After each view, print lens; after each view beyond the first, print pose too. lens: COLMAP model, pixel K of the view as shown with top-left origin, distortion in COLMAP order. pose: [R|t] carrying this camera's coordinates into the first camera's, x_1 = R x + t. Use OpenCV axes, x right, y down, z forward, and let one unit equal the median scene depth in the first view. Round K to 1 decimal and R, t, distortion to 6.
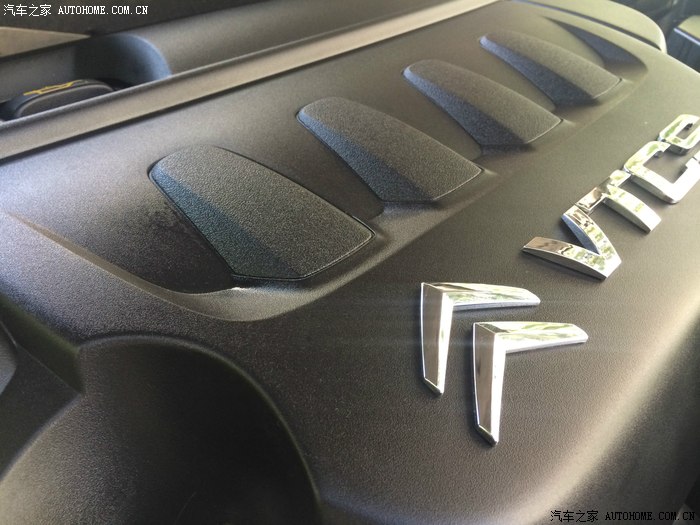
lens RADIAL K [[588.9, 0, 362.8], [0, 588.9, 284.3], [0, 0, 1]] dist [0.063827, -0.097819]
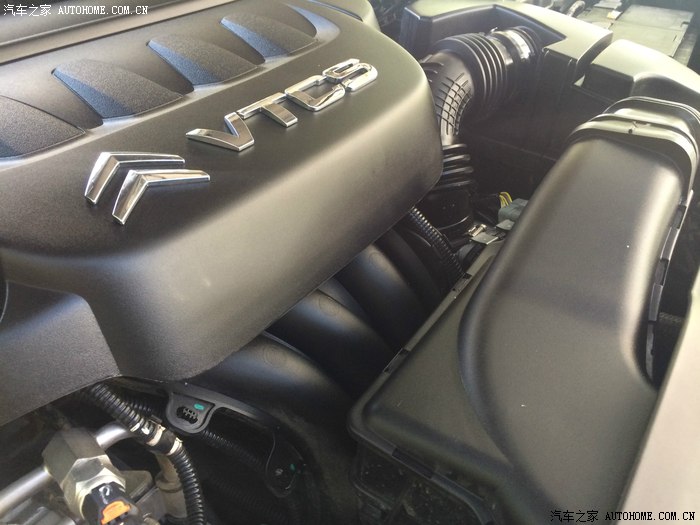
lens RADIAL K [[588.9, 0, 361.4], [0, 588.9, 268.9], [0, 0, 1]] dist [0.063827, -0.097819]
pose [[0.990814, -0.102967, 0.087667, 0.528821], [0.106827, 0.993451, -0.040532, 0.382803], [-0.082919, 0.049525, 0.995325, -0.555280]]
